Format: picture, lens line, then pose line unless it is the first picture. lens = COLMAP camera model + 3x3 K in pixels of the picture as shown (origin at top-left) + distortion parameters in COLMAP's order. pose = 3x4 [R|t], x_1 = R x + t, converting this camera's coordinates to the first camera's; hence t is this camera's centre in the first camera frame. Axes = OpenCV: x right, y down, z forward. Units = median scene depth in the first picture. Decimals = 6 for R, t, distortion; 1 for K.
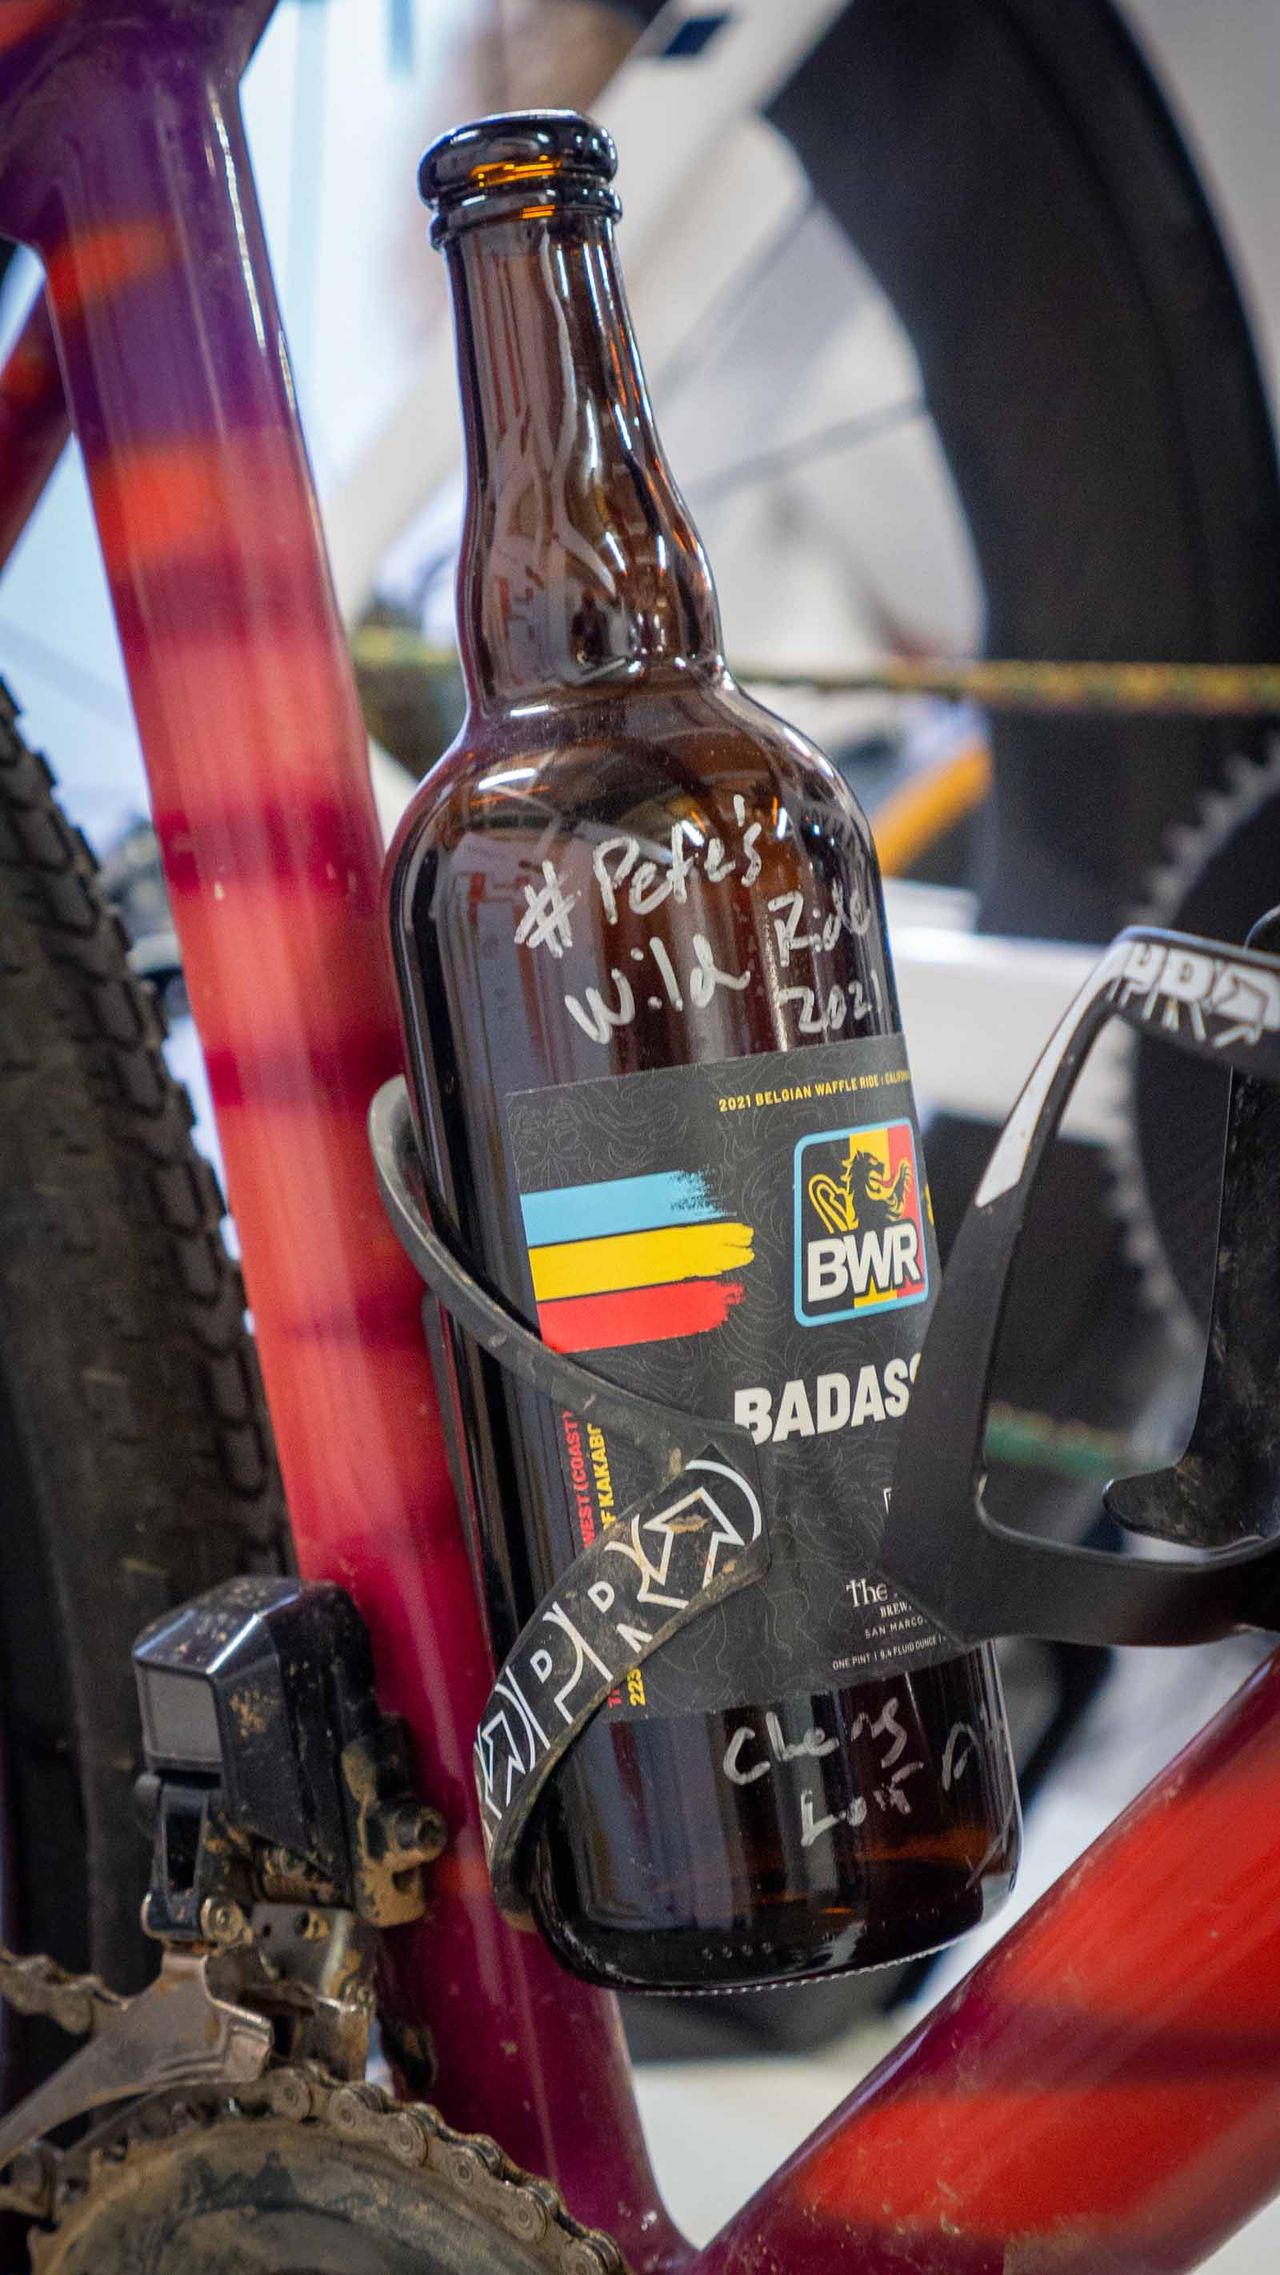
lens RADIAL K [[4373.0, 0, 640.0], [0, 4373.0, 1137.5], [0, 0, 1]] dist [0.069335, 0.191633]
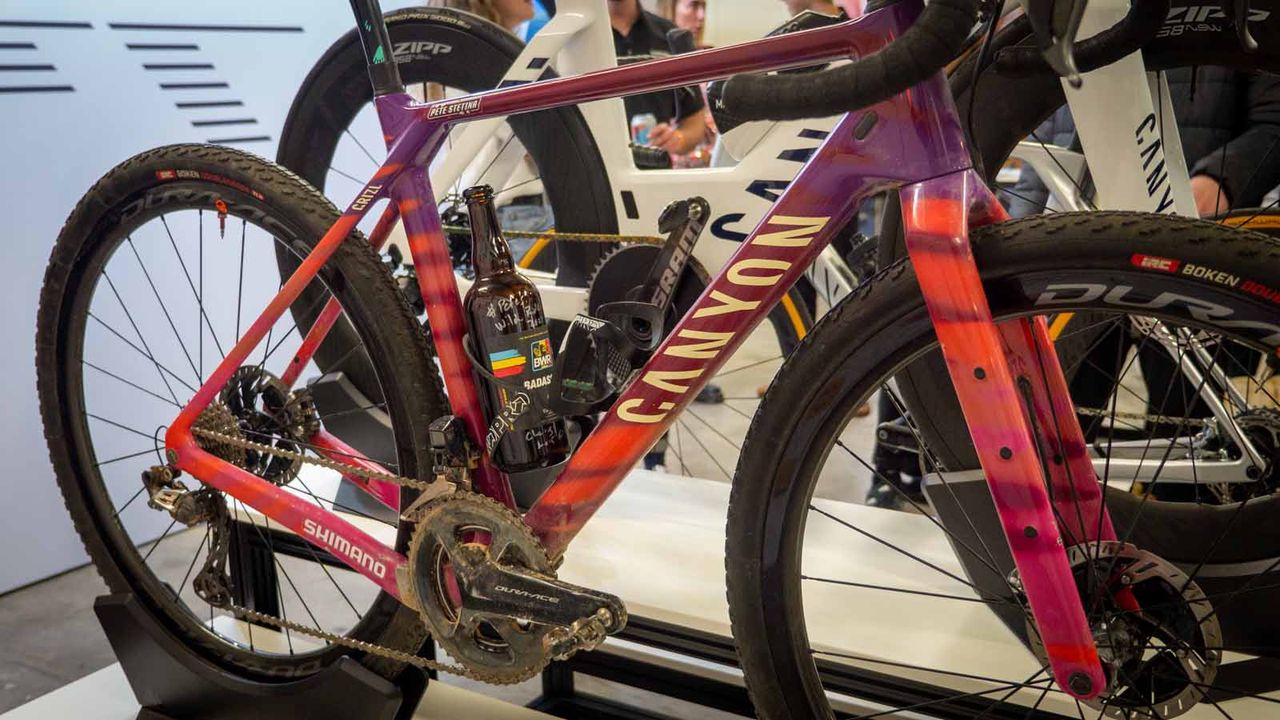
lens RADIAL K [[1379.6, 0, 640.0], [0, 1379.6, 360.0], [0, 0, 1]] dist [0.005584, 0.000539]
pose [[0.990038, -0.059192, 0.127753, -0.064962], [0.052284, 0.997017, 0.056772, -0.079012], [-0.130732, -0.049527, 0.990180, -1.018509]]
